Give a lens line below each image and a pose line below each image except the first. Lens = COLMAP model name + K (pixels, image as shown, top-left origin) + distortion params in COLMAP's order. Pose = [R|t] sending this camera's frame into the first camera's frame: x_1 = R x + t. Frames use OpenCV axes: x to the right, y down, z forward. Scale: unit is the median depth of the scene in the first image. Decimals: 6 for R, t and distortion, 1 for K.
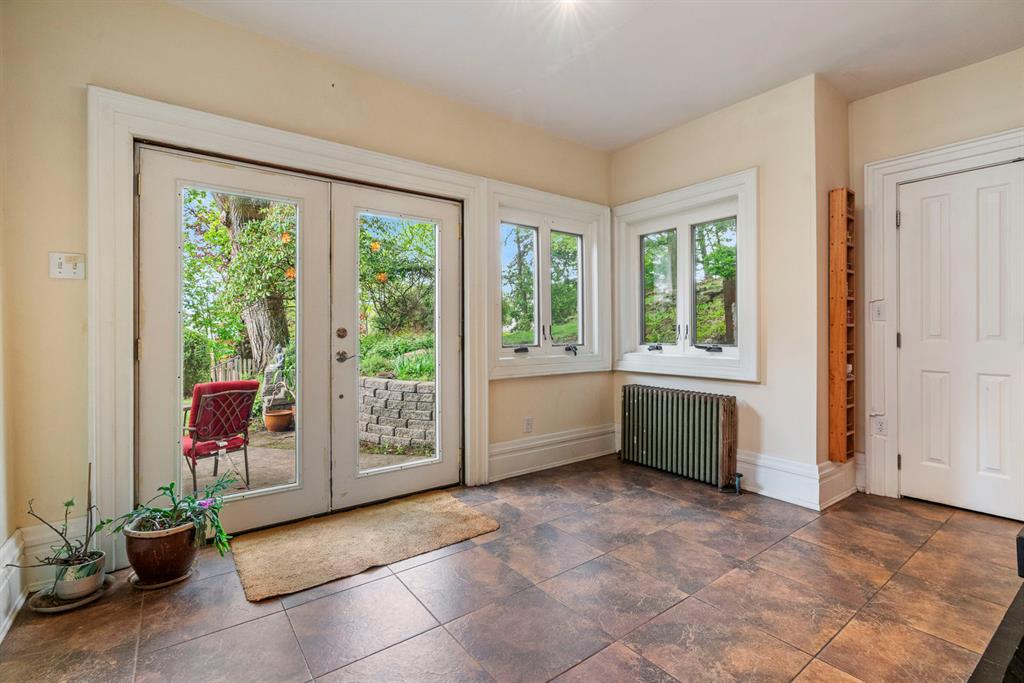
lens RADIAL K [[465.5, 0, 514.8], [0, 465.5, 333.2], [0, 0, 1]] dist [-0.004604, 0.000394]
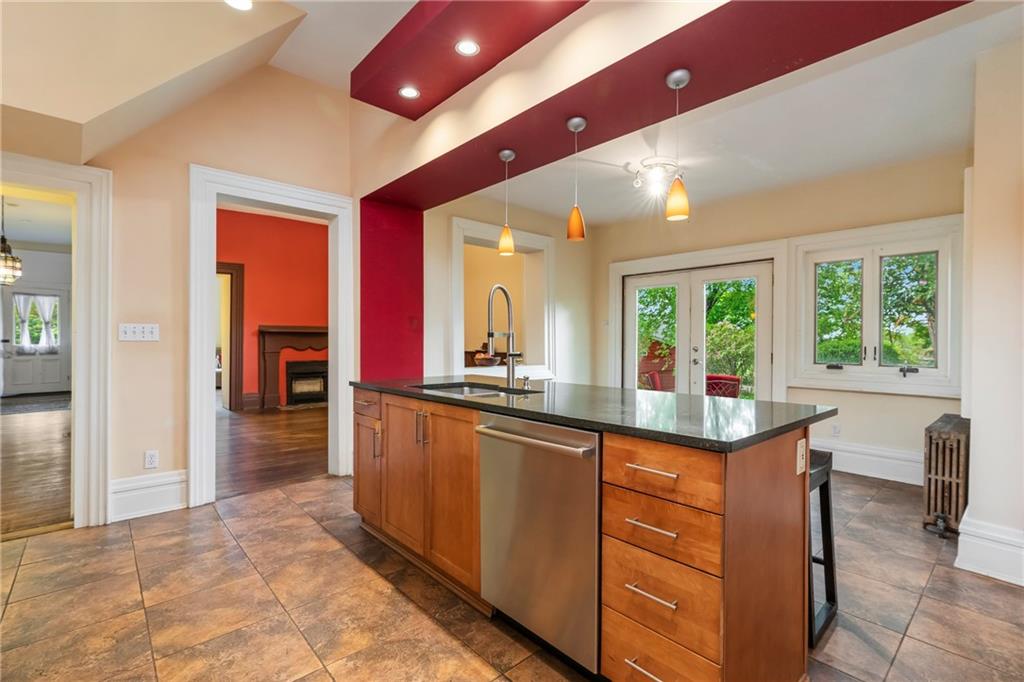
lens RADIAL K [[465.5, 0, 516.6], [0, 465.5, 345.7], [0, 0, 1]] dist [-0.004604, 0.000394]
pose [[0.084550, 0.007577, -0.996390, 1.366733], [-0.018306, 0.999814, 0.006049, -0.012117], [0.996251, 0.017729, 0.084673, 0.110736]]
